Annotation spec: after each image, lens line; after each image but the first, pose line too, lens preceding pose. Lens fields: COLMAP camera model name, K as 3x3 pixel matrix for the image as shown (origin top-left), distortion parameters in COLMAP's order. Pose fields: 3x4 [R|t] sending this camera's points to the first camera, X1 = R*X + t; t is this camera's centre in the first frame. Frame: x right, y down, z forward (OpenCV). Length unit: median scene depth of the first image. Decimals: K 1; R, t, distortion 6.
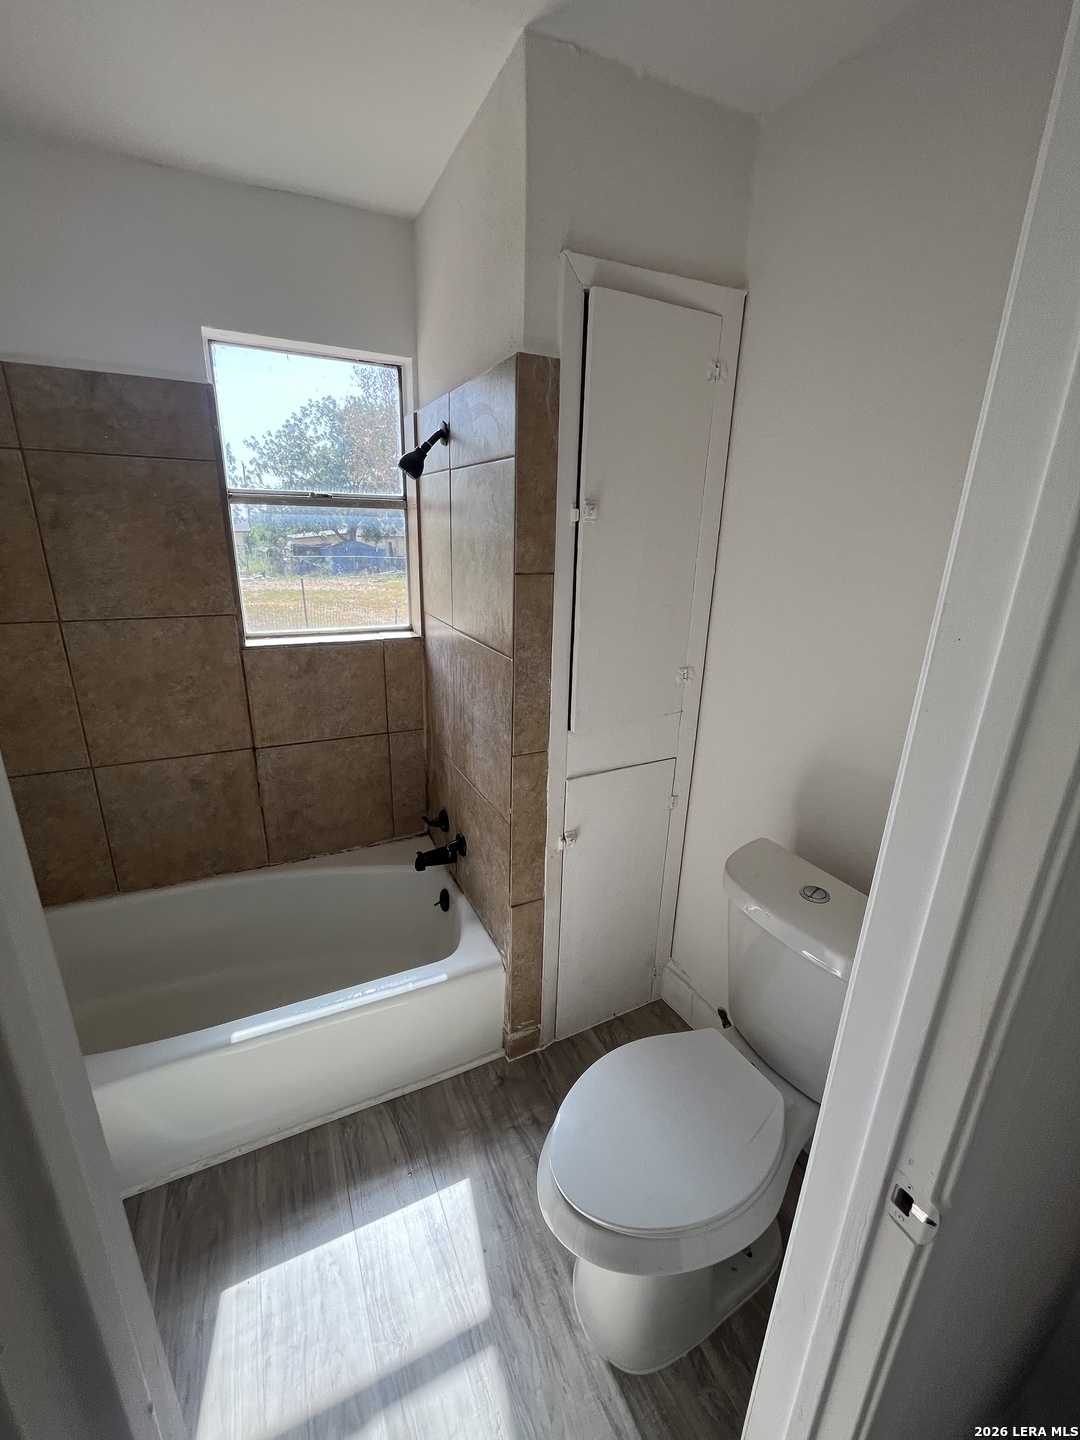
lens RADIAL K [[582.8, 0, 538.1], [0, 582.8, 711.8], [0, 0, 1]] dist [-0.000625, 0.000013]
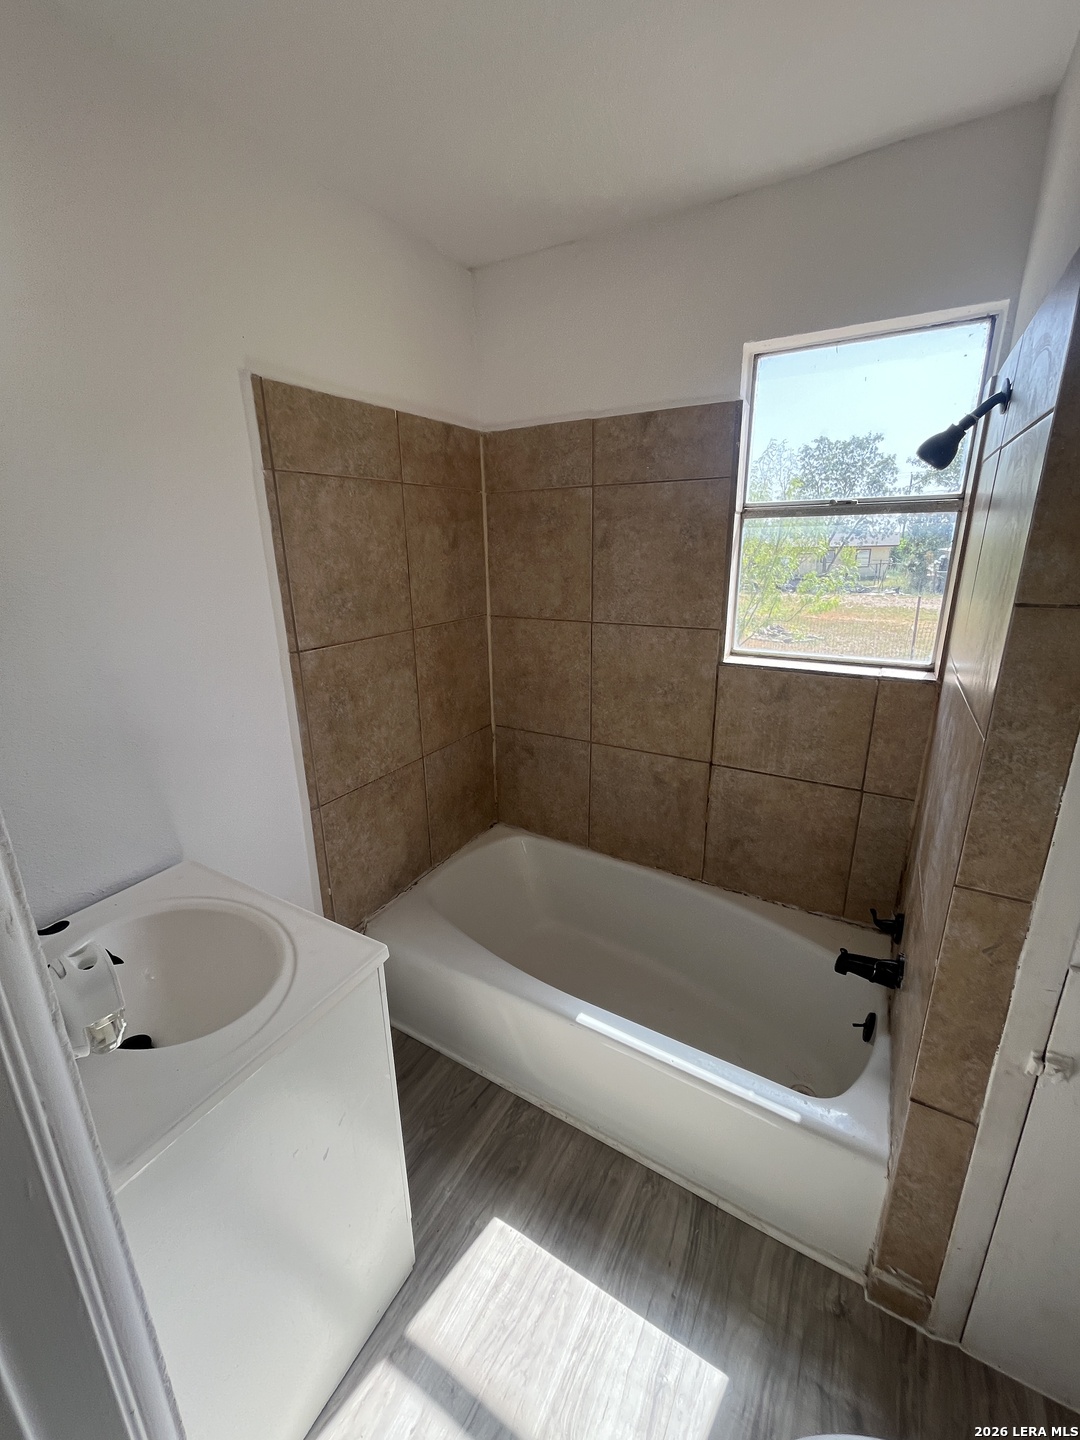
lens RADIAL K [[582.8, 0, 538.1], [0, 582.8, 711.8], [0, 0, 1]] dist [-0.000625, 0.000013]
pose [[0.553516, 0.203841, -0.807508, 0.139223], [-0.222604, 0.970520, 0.092403, -0.050986], [0.802538, 0.128608, 0.582574, 0.179659]]
